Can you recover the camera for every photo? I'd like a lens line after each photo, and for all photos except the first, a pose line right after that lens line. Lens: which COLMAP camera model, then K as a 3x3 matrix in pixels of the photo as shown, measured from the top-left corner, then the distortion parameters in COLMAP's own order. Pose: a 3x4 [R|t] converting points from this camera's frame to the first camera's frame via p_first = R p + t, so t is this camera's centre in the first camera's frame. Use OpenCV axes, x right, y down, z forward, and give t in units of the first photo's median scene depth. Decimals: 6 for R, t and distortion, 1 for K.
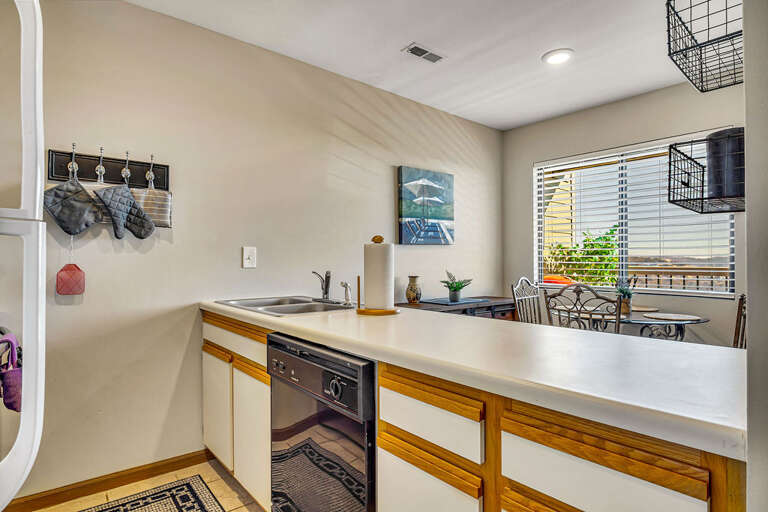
lens RADIAL K [[408.6, 0, 386.5], [0, 408.6, 261.6], [0, 0, 1]] dist [-0.028515, 0.004448]
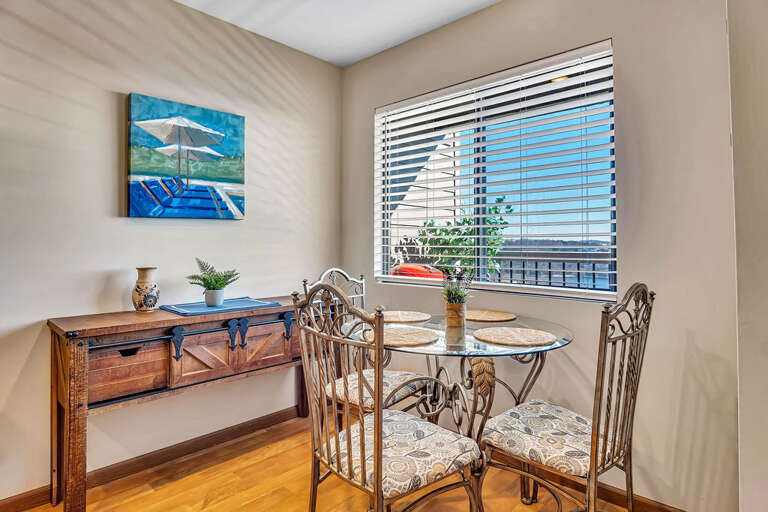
lens RADIAL K [[408.6, 0, 389.8], [0, 408.6, 249.5], [0, 0, 1]] dist [-0.028515, 0.004448]
pose [[0.992709, -0.001348, 0.120529, 0.346515], [-0.000091, 0.999929, 0.011930, 0.000087], [-0.120536, -0.011854, 0.992638, 0.320723]]
